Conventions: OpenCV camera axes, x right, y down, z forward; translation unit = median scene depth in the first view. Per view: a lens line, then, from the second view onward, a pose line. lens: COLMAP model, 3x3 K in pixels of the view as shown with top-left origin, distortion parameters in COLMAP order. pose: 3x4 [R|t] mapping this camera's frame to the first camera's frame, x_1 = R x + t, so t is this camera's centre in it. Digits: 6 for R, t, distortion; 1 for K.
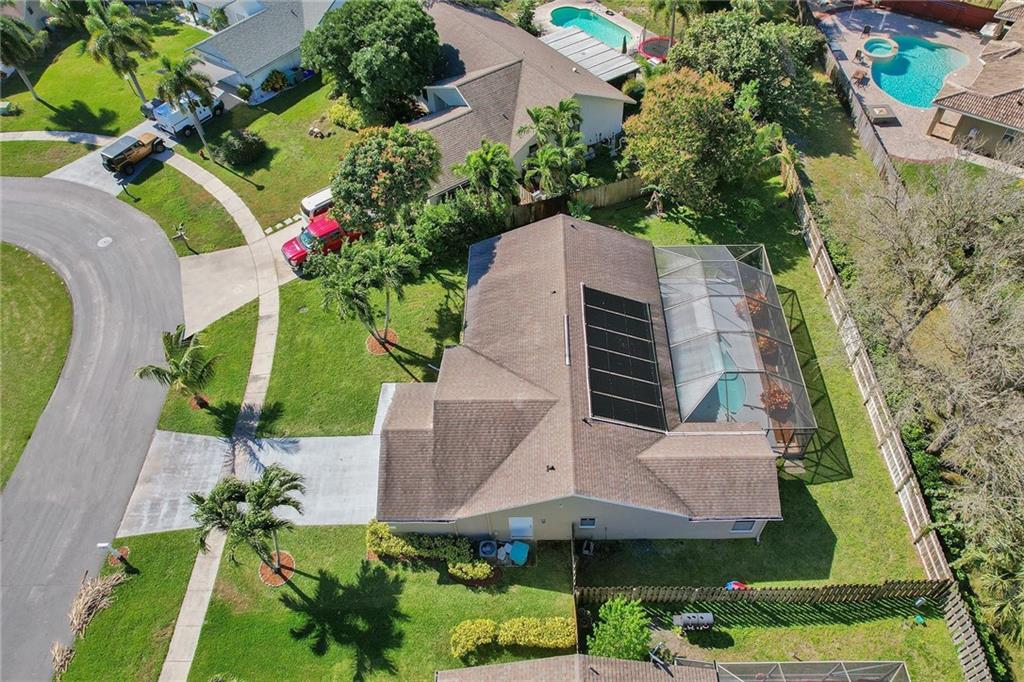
lens RADIAL K [[712.6, 0, 519.9], [0, 712.6, 344.6], [0, 0, 1]] dist [-0.074442, 0.067803]
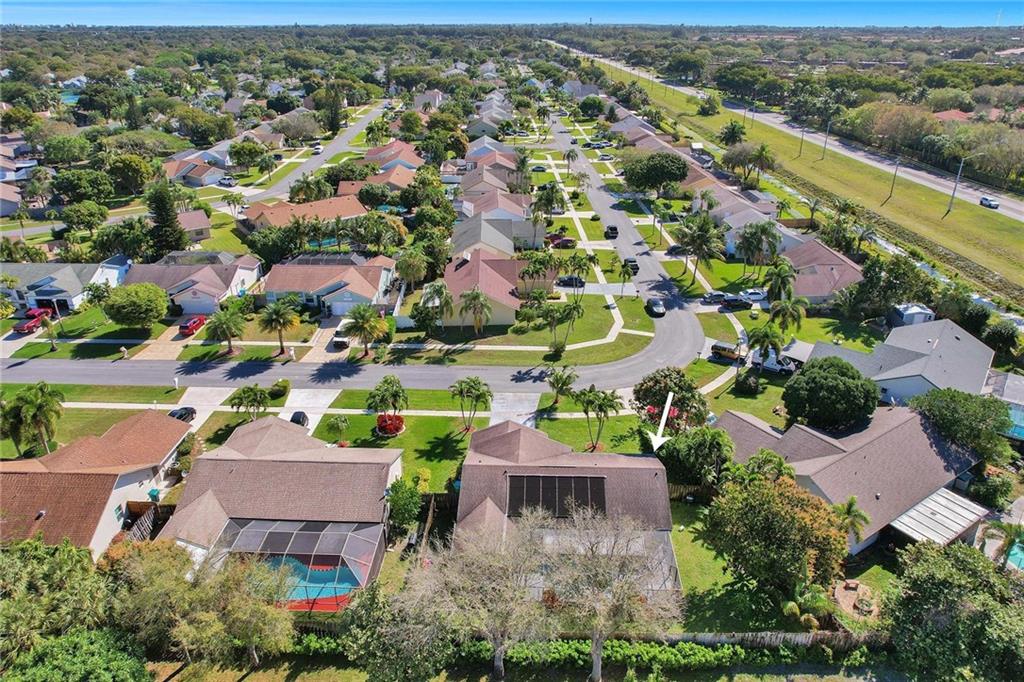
lens RADIAL K [[685.1, 0, 519.5], [0, 685.1, 344.1], [0, 0, 1]] dist [-0.072744, 0.063057]
pose [[-0.022250, 0.463617, -0.885756, 1.135417], [-0.771391, 0.555635, 0.310203, -0.499365], [0.635973, 0.690166, 0.345267, 0.100786]]
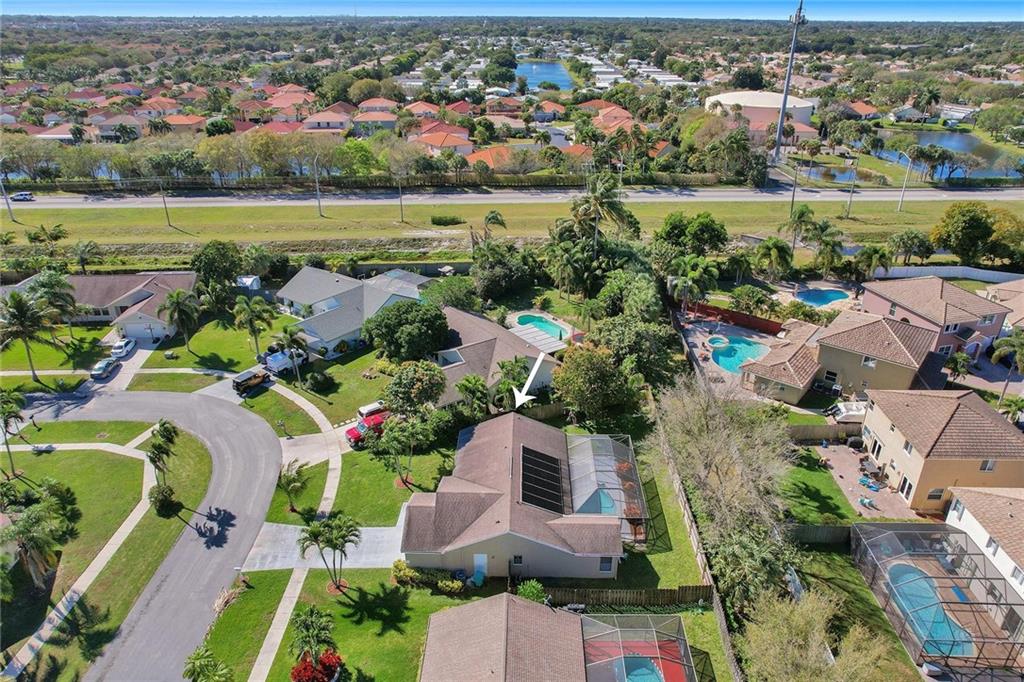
lens RADIAL K [[685.1, 0, 519.5], [0, 685.1, 344.1], [0, 0, 1]] dist [-0.072744, 0.063057]
pose [[0.999038, 0.040324, 0.017215, 0.034996], [-0.029488, 0.908516, -0.416809, 0.340192], [-0.032448, 0.415900, 0.908831, -0.568380]]
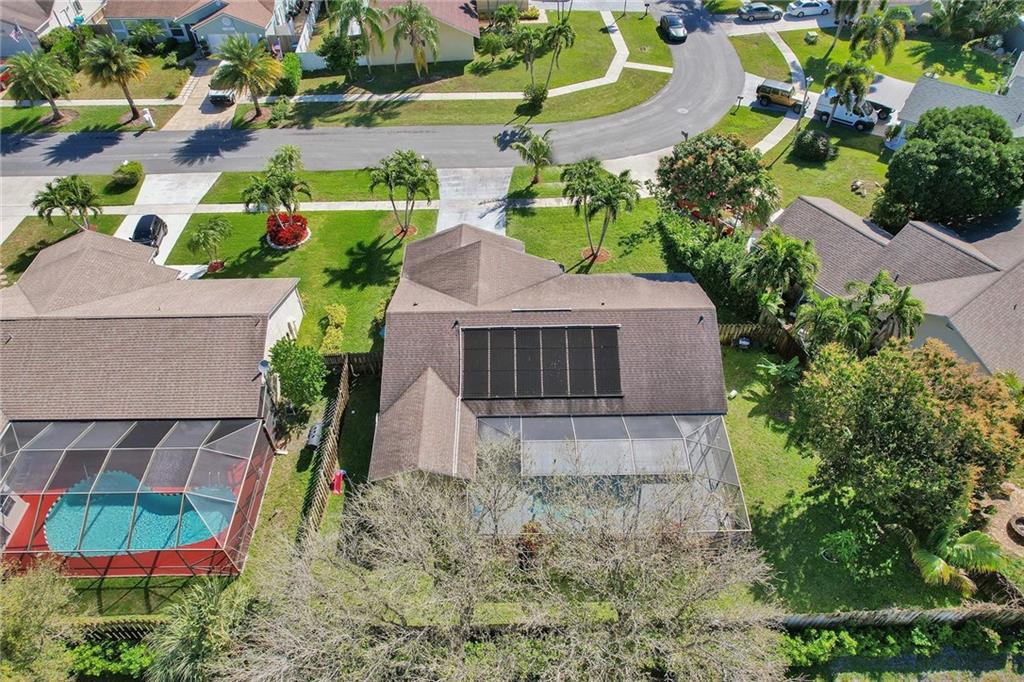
lens RADIAL K [[685.1, 0, 519.5], [0, 685.1, 344.1], [0, 0, 1]] dist [-0.072744, 0.063057]
pose [[0.021454, 0.755538, -0.654754, 0.624156], [-0.766708, 0.432742, 0.474230, -0.359600], [0.641638, 0.491831, 0.588560, 0.296898]]
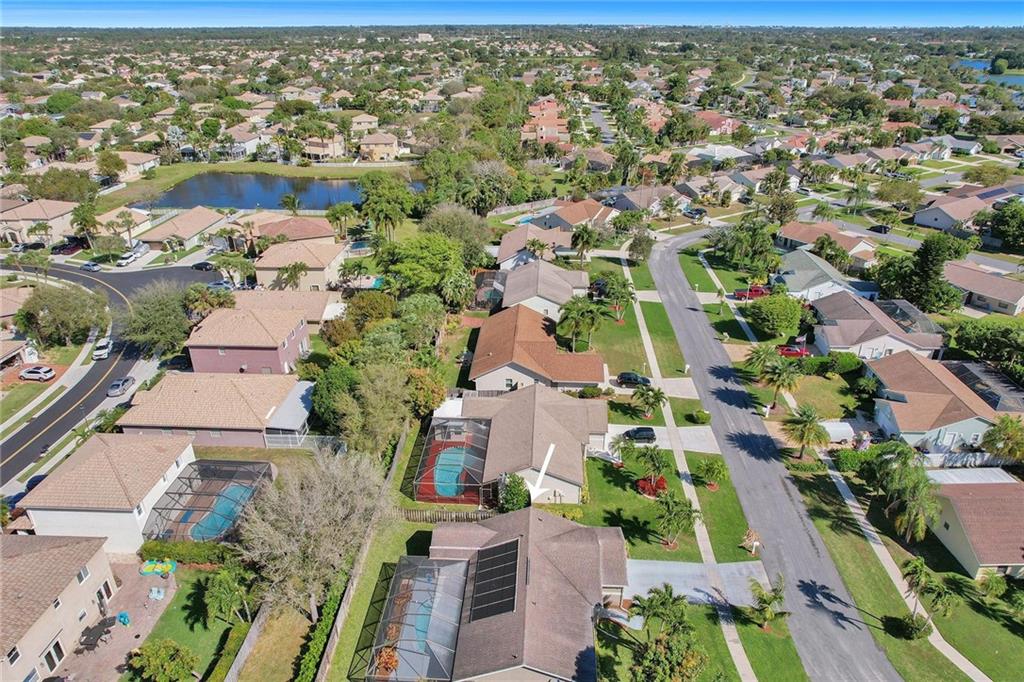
lens RADIAL K [[685.1, 0, 519.5], [0, 685.1, 344.1], [0, 0, 1]] dist [-0.072744, 0.063057]
pose [[-0.998656, 0.019130, 0.048166, -0.002986], [0.051343, 0.238718, 0.969731, -1.364731], [0.007053, 0.970900, -0.239380, 0.671878]]
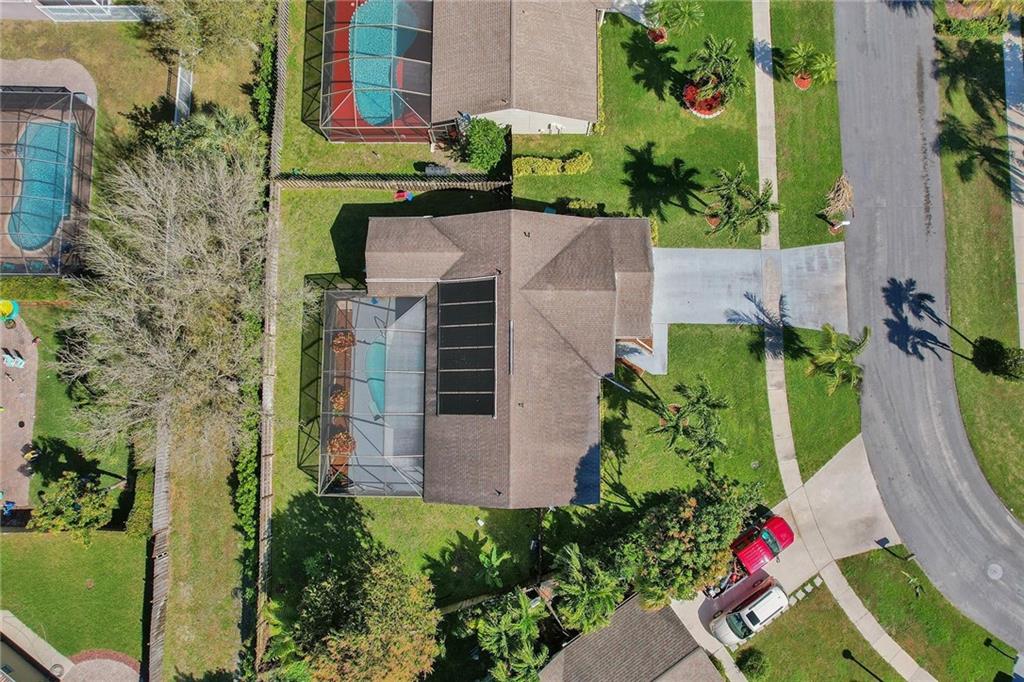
lens RADIAL K [[712.6, 0, 519.9], [0, 712.6, 344.6], [0, 0, 1]] dist [-0.074442, 0.067803]
pose [[-0.998824, 0.009864, 0.047466, -0.004987], [0.026285, -0.712504, 0.701176, -0.666784], [0.040736, 0.701599, 0.711407, 0.104224]]
